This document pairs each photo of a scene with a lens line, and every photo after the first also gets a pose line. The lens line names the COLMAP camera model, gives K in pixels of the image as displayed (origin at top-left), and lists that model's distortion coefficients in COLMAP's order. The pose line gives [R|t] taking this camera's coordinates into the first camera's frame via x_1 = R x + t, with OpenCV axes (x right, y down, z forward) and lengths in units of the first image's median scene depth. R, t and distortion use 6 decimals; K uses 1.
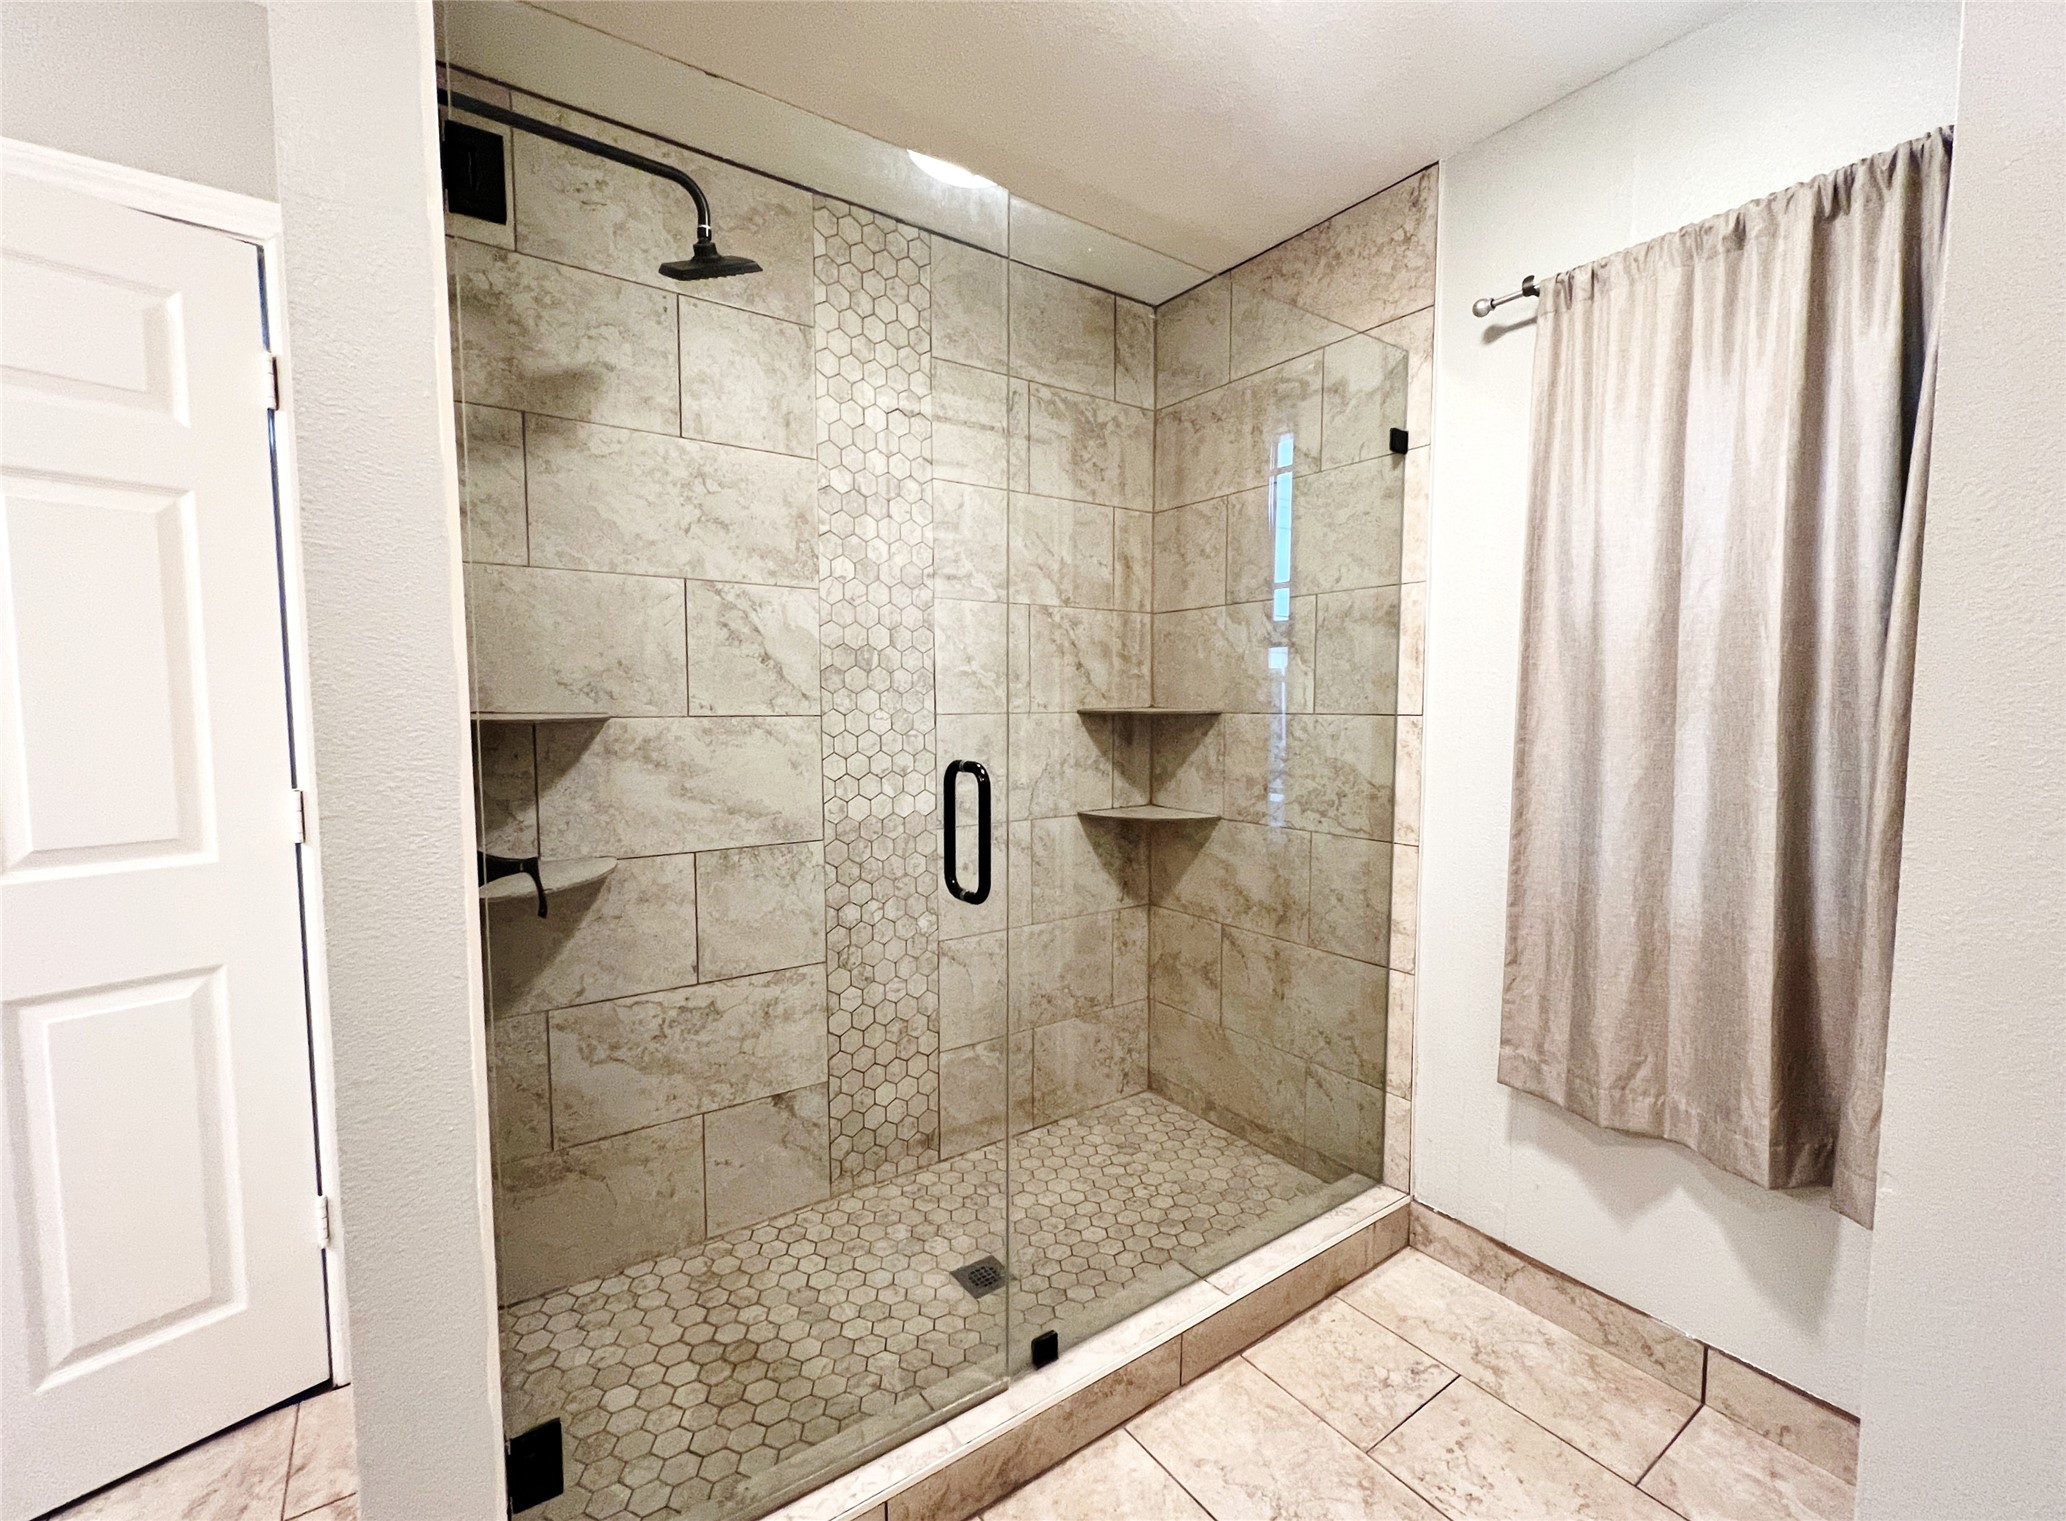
lens RADIAL K [[898.8, 0, 1033.6], [0, 898.8, 767.6], [0, 0, 1]] dist [-0.003126, 0.000794]
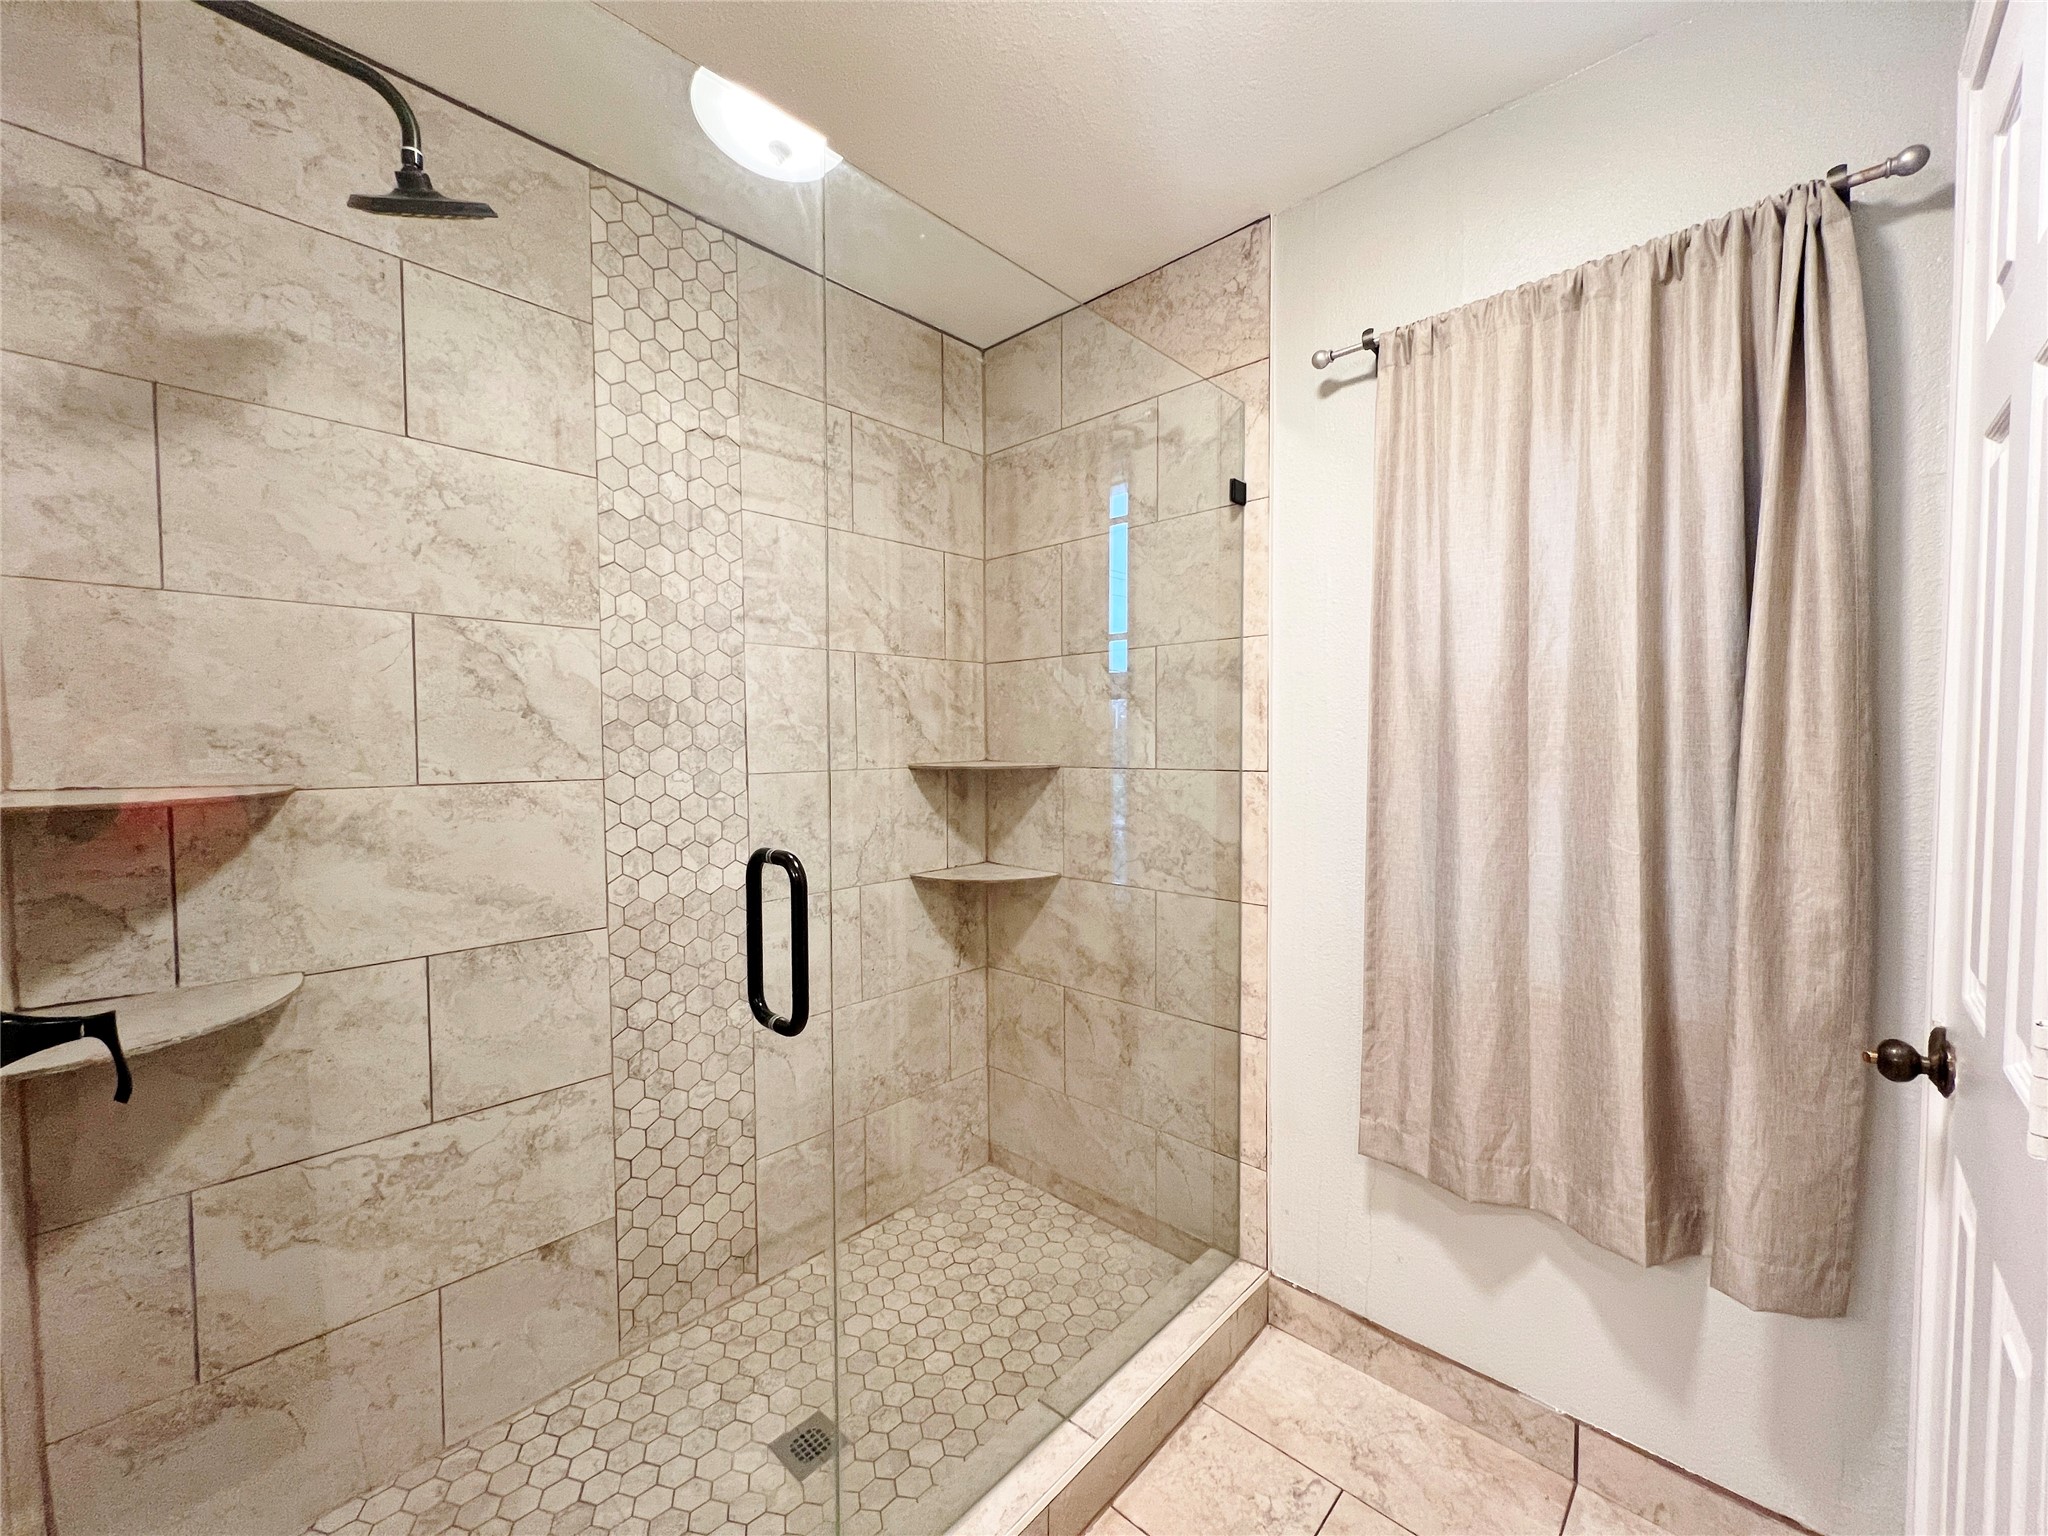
lens RADIAL K [[828.0, 0, 1027.6], [0, 828.0, 771.2], [0, 0, 1]] dist [-0.001820, 0.000720]
pose [[0.979939, -0.012487, 0.198906, -0.001485], [0.020243, 0.999110, -0.037006, -0.031482], [-0.198266, 0.040290, 0.979320, 0.177614]]
